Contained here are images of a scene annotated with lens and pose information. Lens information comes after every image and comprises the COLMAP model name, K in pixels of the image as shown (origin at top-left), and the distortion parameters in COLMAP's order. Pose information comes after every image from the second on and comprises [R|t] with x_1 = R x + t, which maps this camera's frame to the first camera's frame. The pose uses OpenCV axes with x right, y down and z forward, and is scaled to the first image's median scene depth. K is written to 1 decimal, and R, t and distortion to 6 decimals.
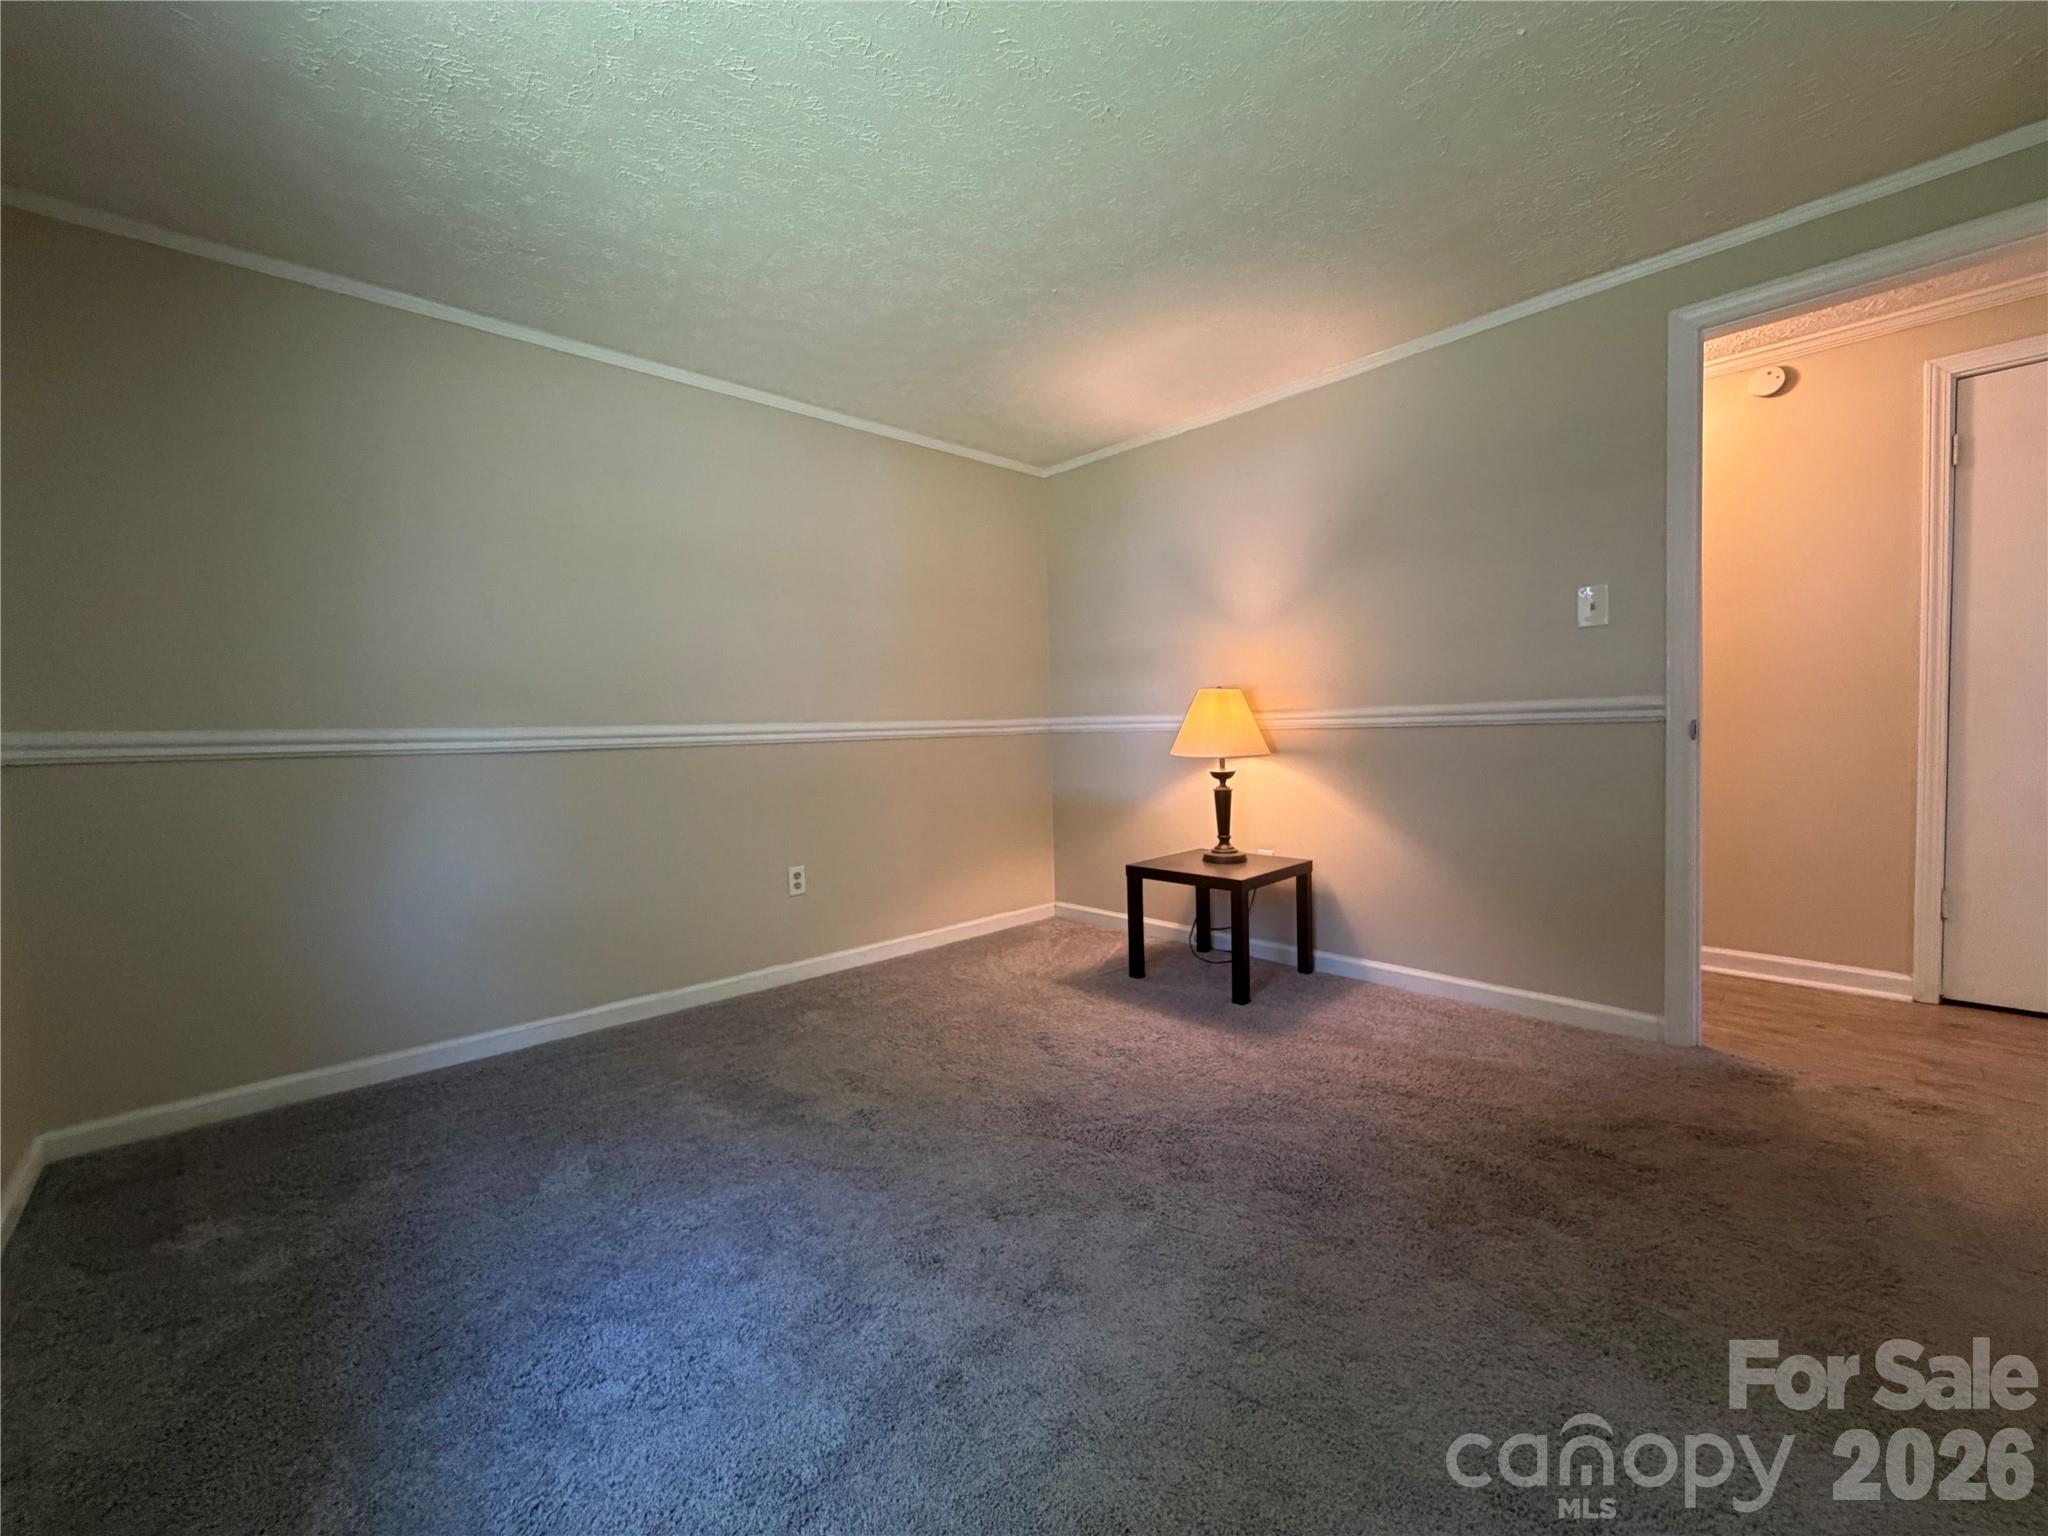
lens RADIAL K [[815.4, 0, 1019.3], [0, 815.4, 769.7], [0, 0, 1]] dist [-0.002264, -0.000508]
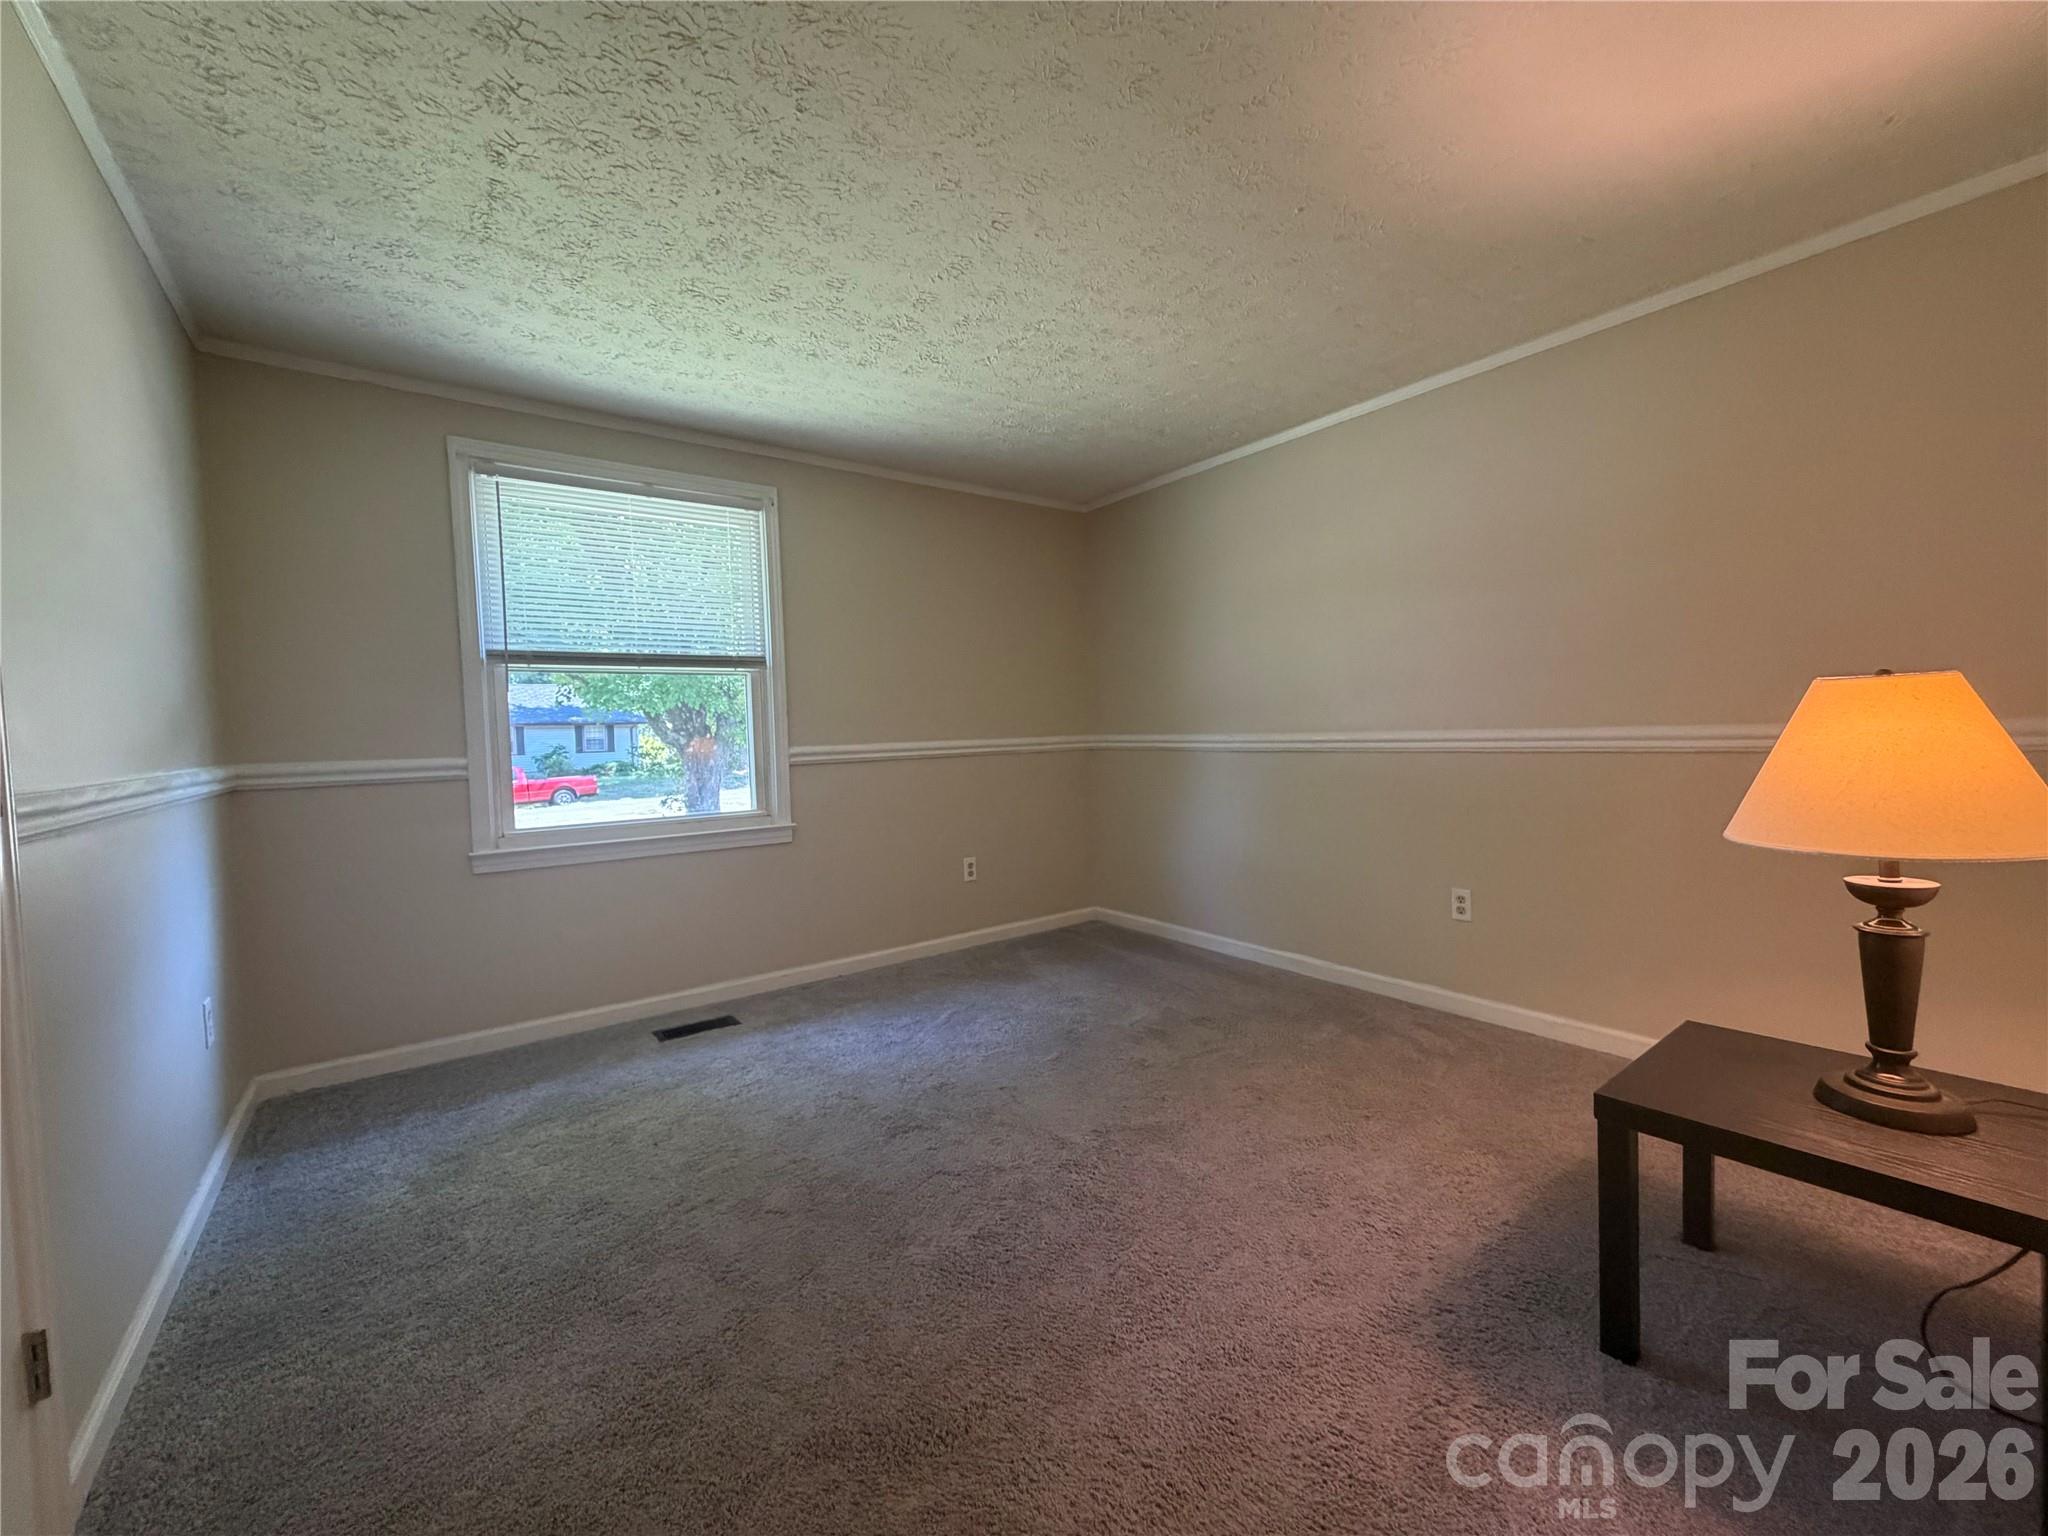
lens RADIAL K [[815.4, 0, 1019.3], [0, 815.4, 769.7], [0, 0, 1]] dist [-0.002264, -0.000508]
pose [[-0.102216, 0.081170, -0.991445, 0.683347], [-0.016552, 0.996389, 0.083281, -0.082870], [0.994624, 0.024923, -0.100503, 0.618283]]
